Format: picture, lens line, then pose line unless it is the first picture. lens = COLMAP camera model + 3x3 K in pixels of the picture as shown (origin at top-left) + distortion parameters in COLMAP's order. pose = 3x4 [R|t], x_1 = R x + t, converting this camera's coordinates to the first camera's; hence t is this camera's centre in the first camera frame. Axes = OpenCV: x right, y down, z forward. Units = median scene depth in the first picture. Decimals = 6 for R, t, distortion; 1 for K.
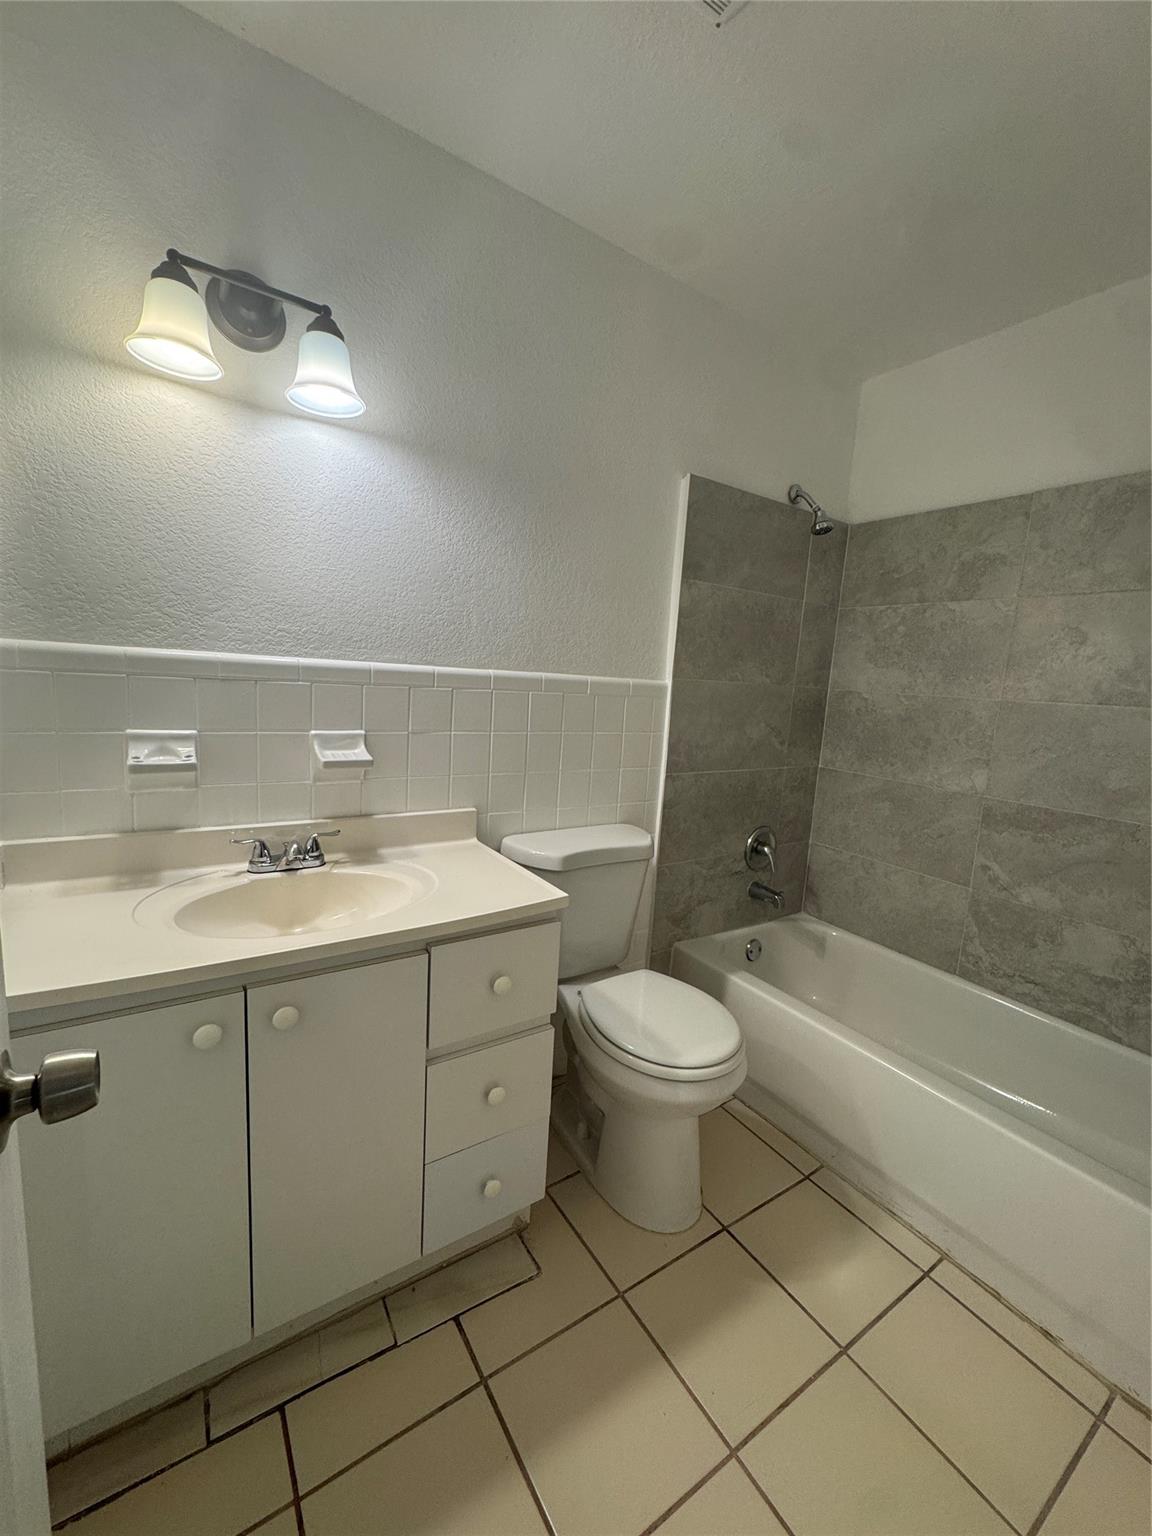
lens RADIAL K [[619.5, 0, 581.4], [0, 619.5, 767.7], [0, 0, 1]] dist [-0.002028, -0.000192]
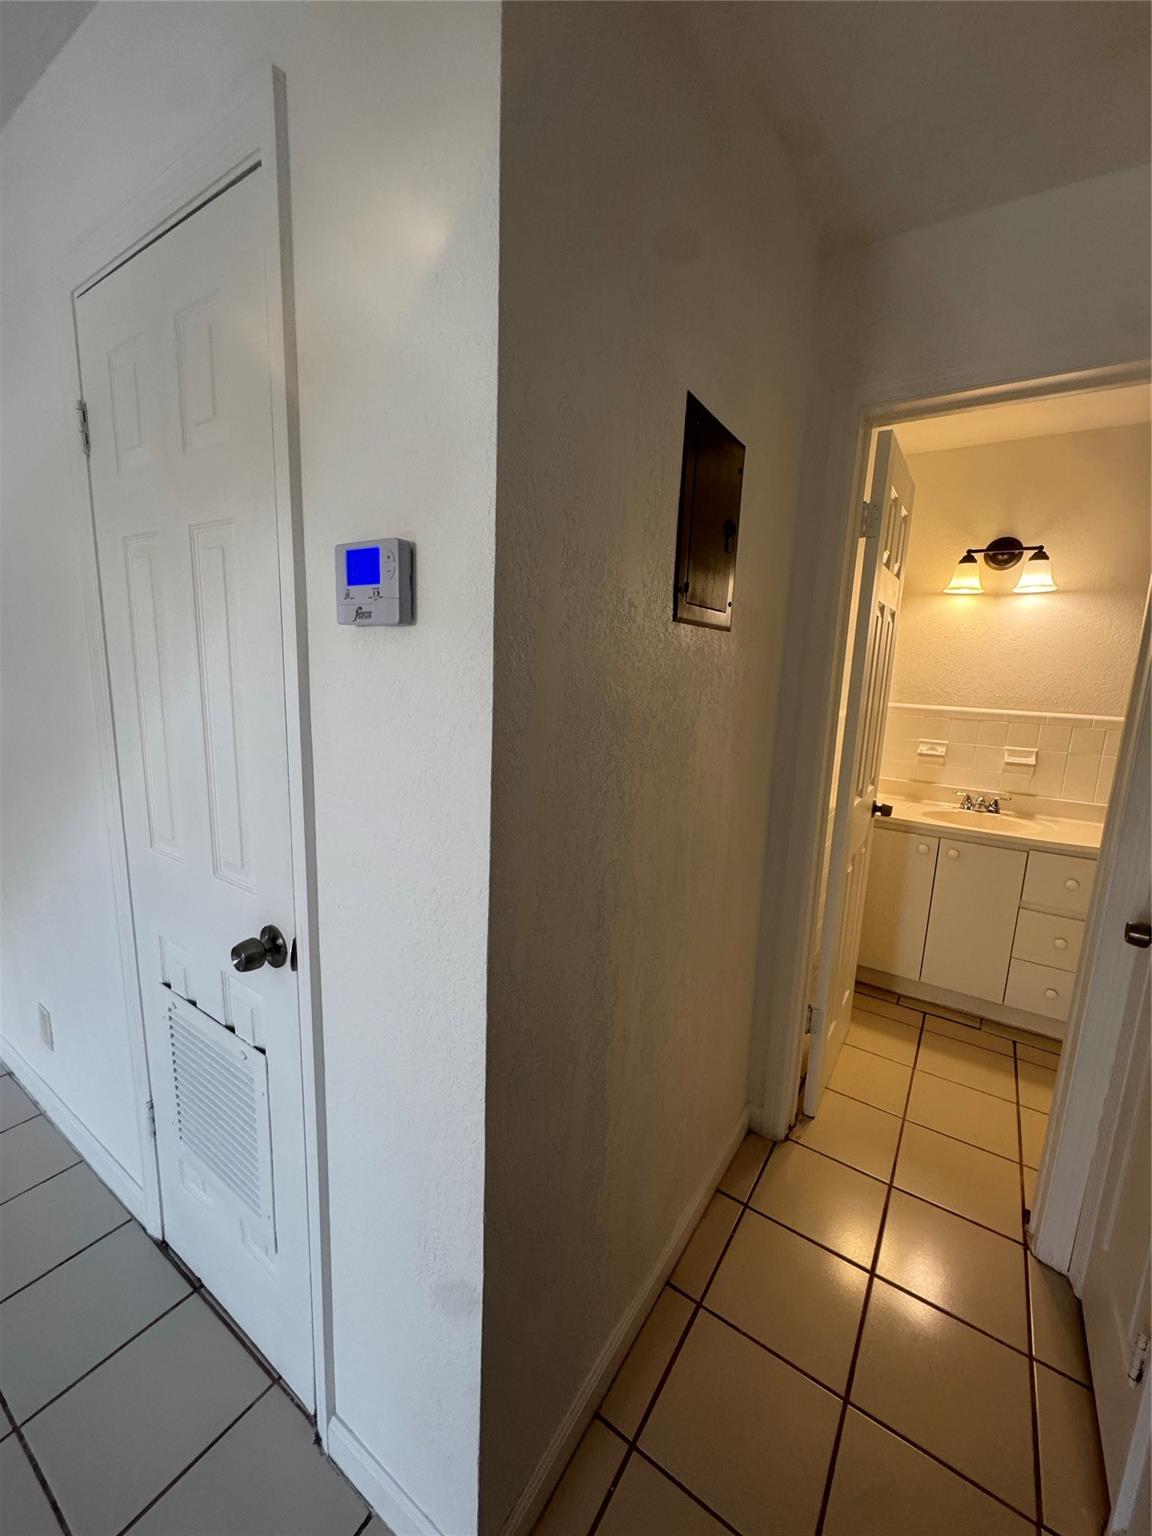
lens RADIAL K [[619.5, 0, 574.6], [0, 619.5, 769.2], [0, 0, 1]] dist [-0.002028, -0.000192]
pose [[0.380930, 0.121614, -0.916571, 0.983551], [-0.137997, 0.987687, 0.073698, 0.064159], [0.914248, 0.098410, 0.393022, -1.178766]]
